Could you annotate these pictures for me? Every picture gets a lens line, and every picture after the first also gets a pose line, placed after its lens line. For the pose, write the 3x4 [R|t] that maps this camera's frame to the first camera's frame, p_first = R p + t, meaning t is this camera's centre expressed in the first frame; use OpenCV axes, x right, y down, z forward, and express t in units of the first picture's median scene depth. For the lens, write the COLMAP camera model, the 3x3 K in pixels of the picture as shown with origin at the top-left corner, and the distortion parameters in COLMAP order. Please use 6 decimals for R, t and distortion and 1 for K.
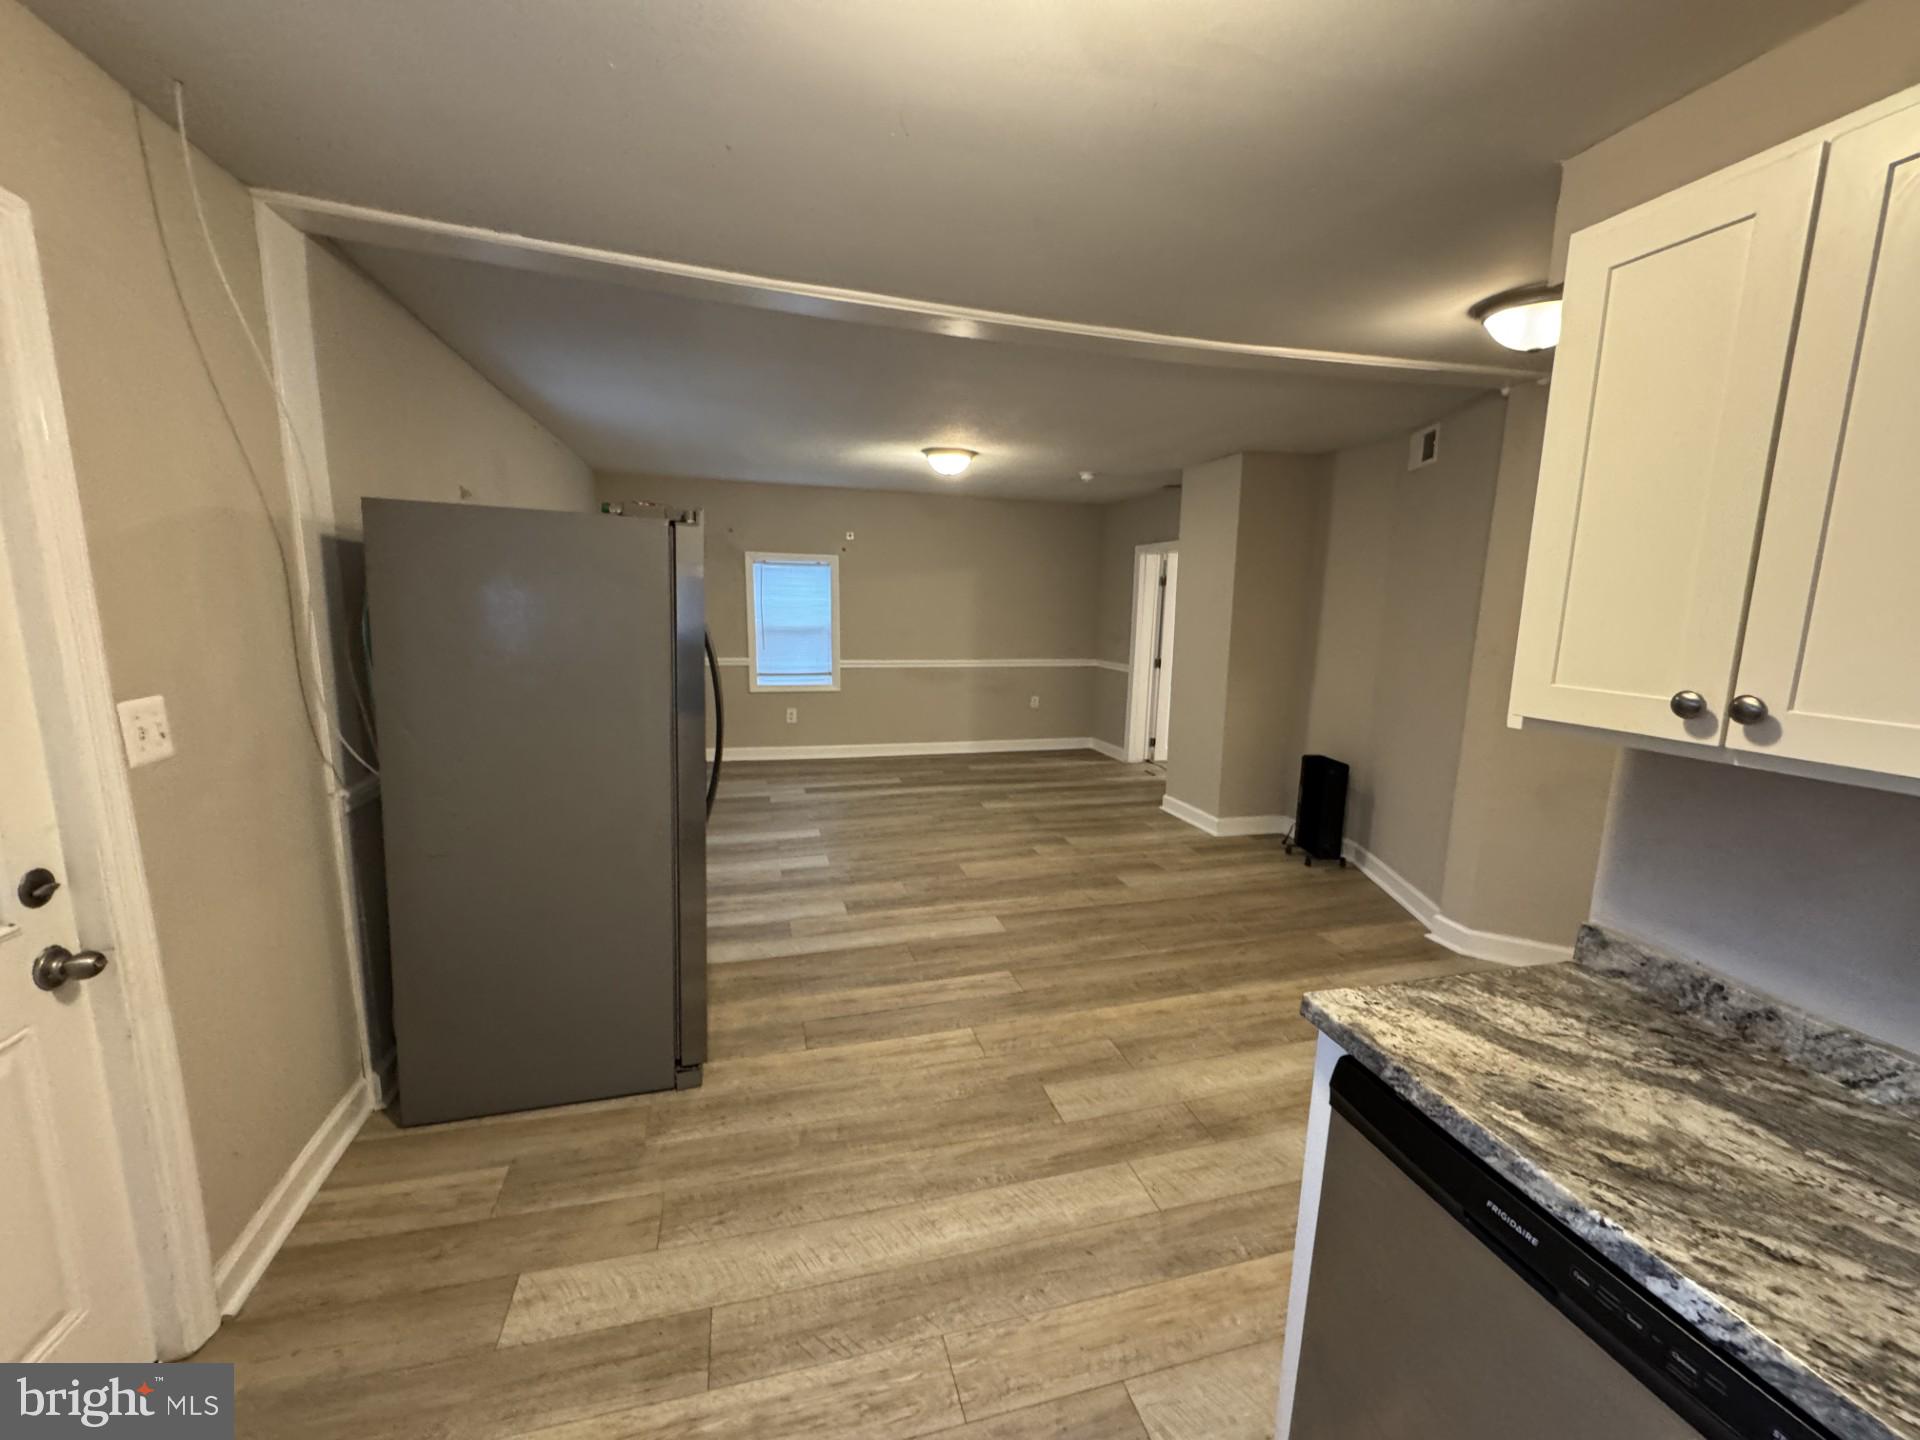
lens RADIAL K [[762.7, 0, 958.6], [0, 762.7, 719.1], [0, 0, 1]] dist [-0.001399, -0.000631]
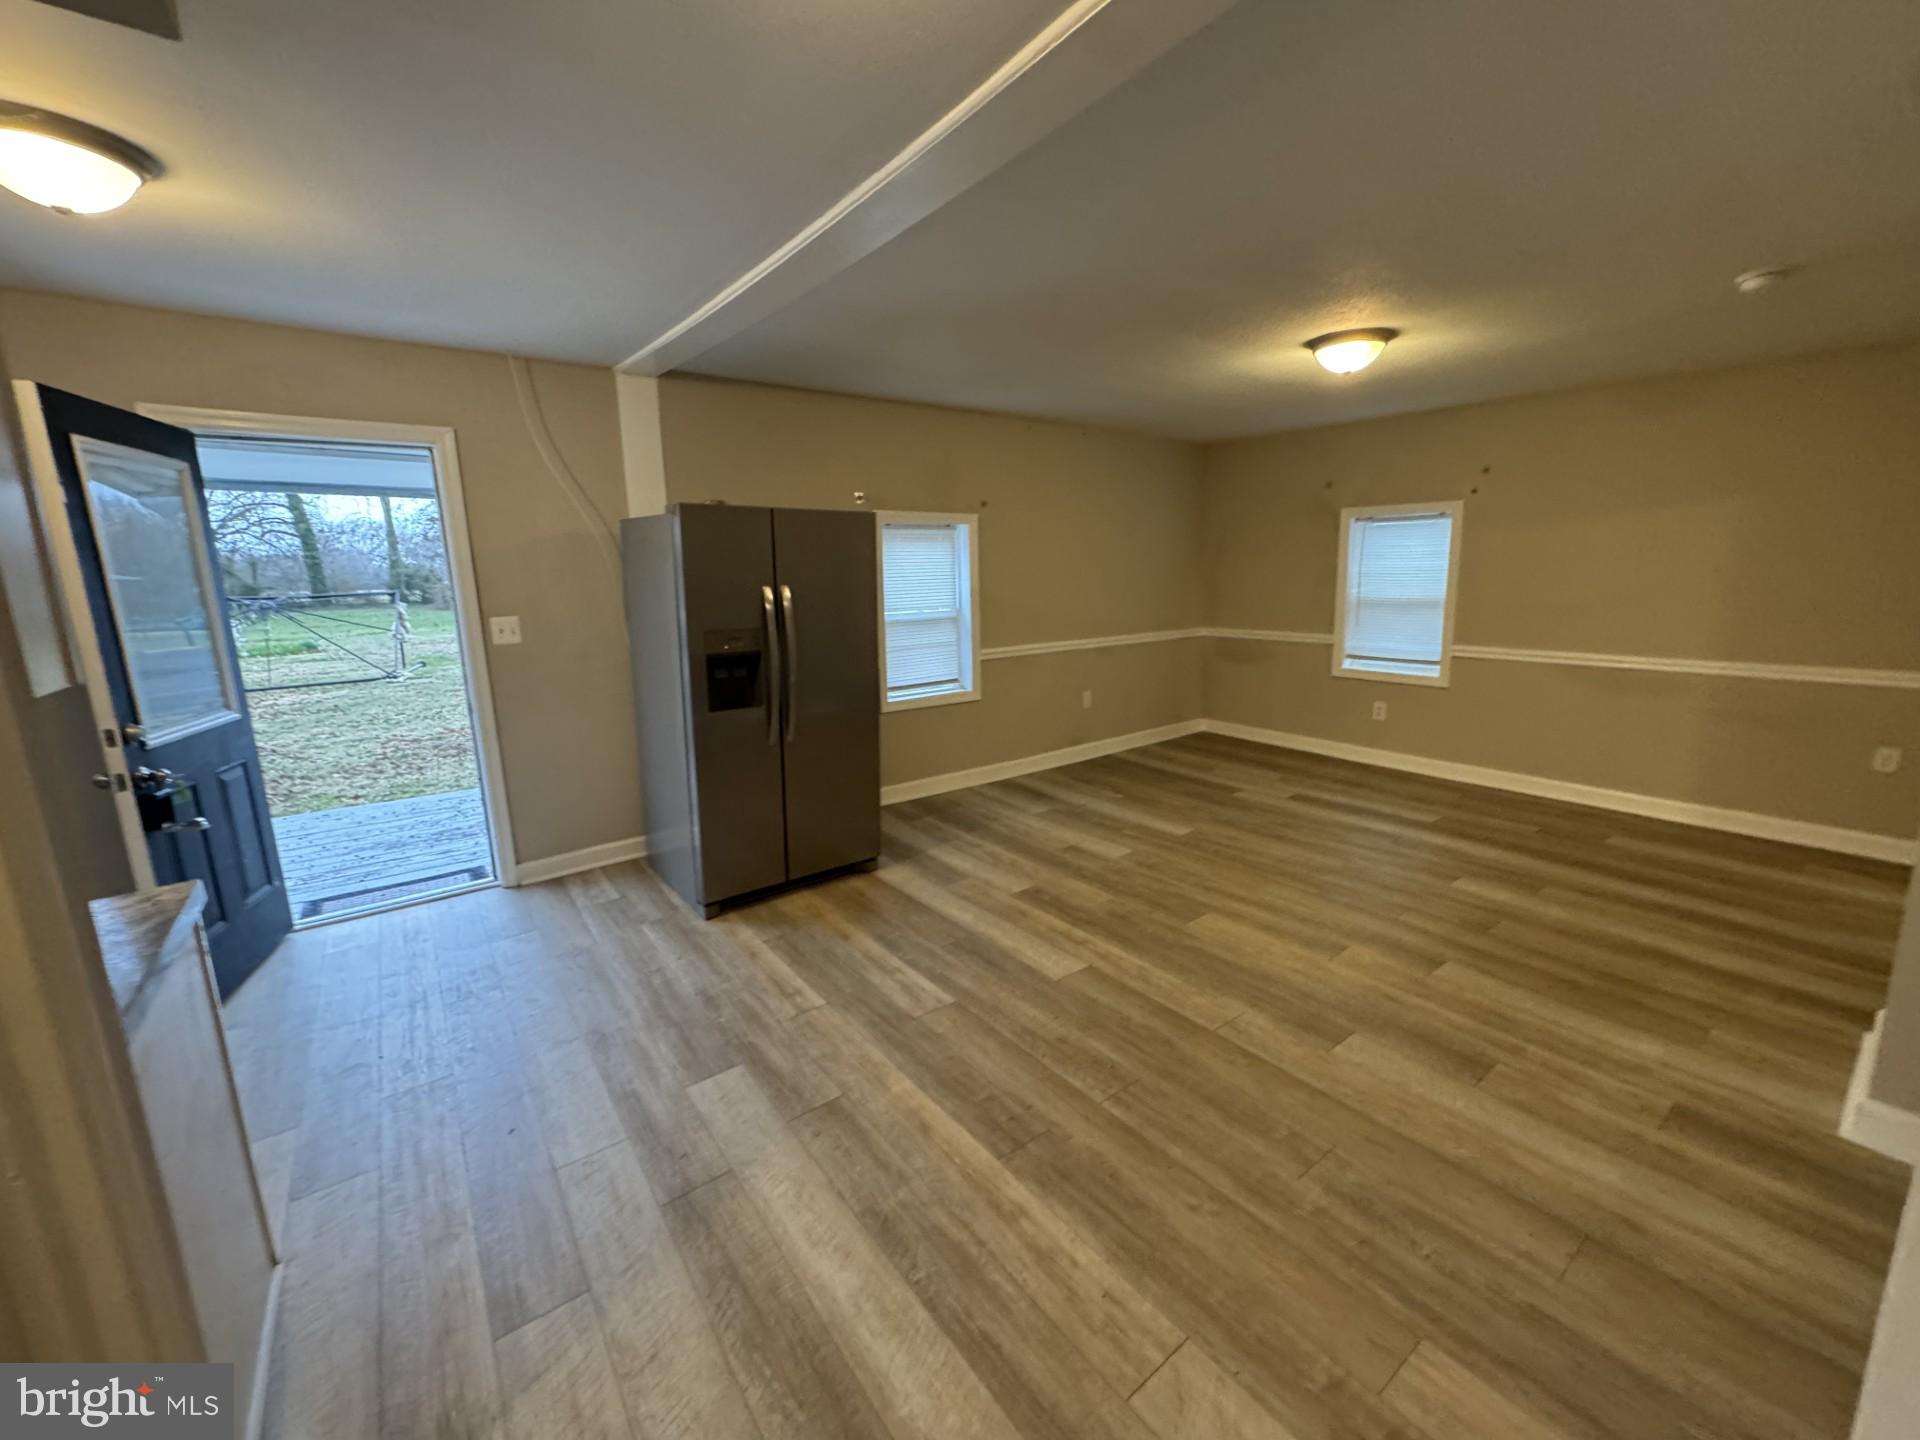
lens RADIAL K [[762.7, 0, 958.6], [0, 762.7, 719.1], [0, 0, 1]] dist [-0.001399, -0.000631]
pose [[0.360525, 0.152581, -0.920185, 0.807819], [-0.123149, 0.985680, 0.115192, -0.075958], [0.924584, 0.071790, 0.374152, 0.671889]]
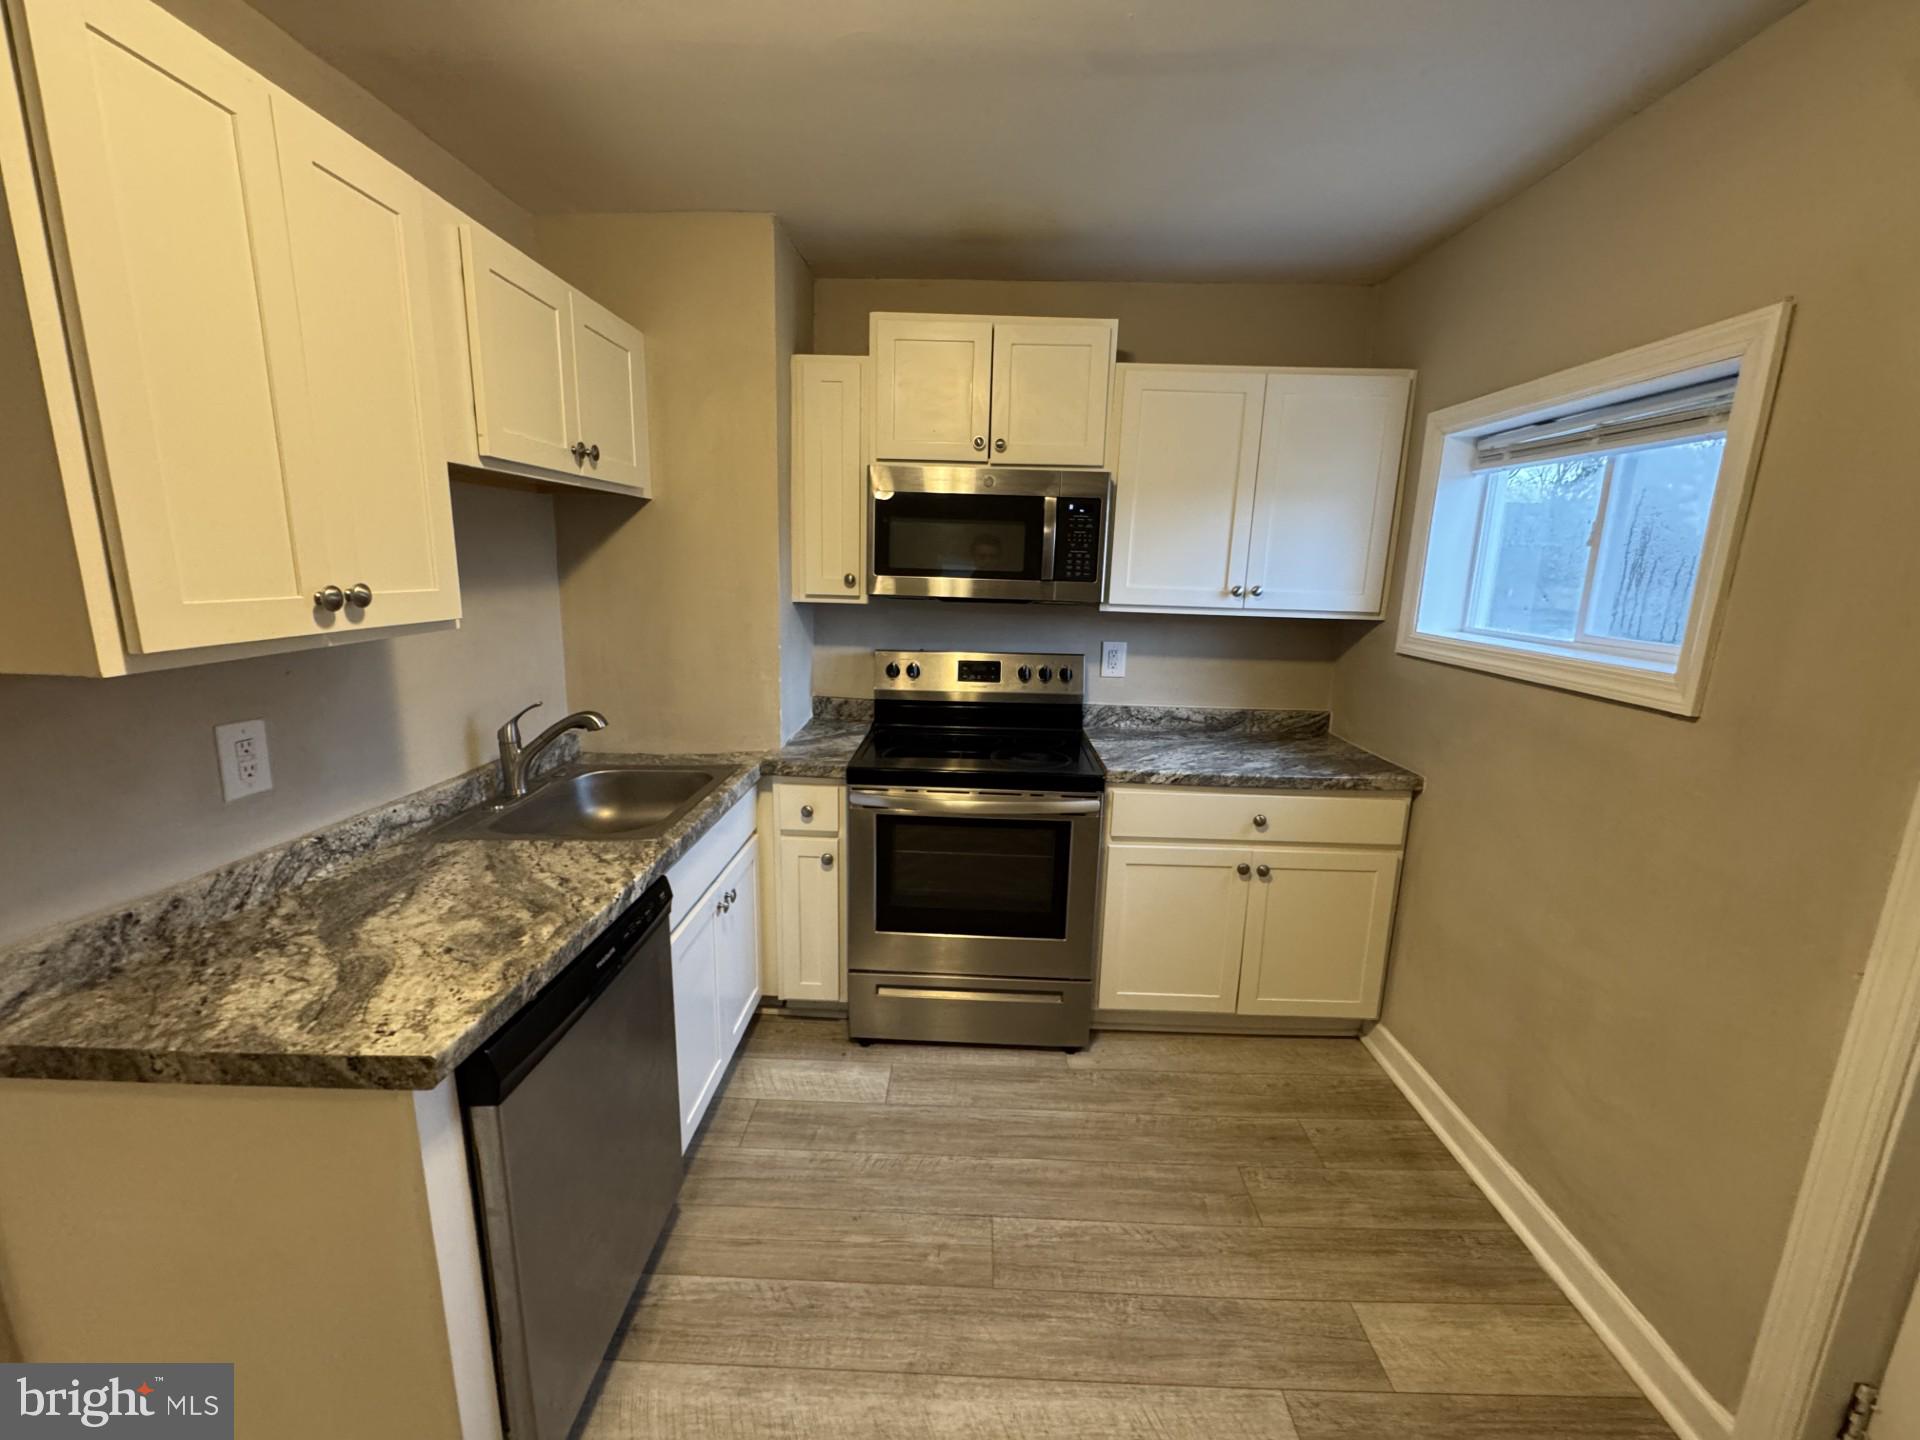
lens RADIAL K [[762.7, 0, 958.6], [0, 762.7, 719.1], [0, 0, 1]] dist [-0.001399, -0.000631]
pose [[-0.955232, -0.109260, 0.274942, -0.074447], [-0.005736, 0.935974, 0.352021, -0.078820], [-0.295801, 0.334685, -0.894700, 0.561933]]
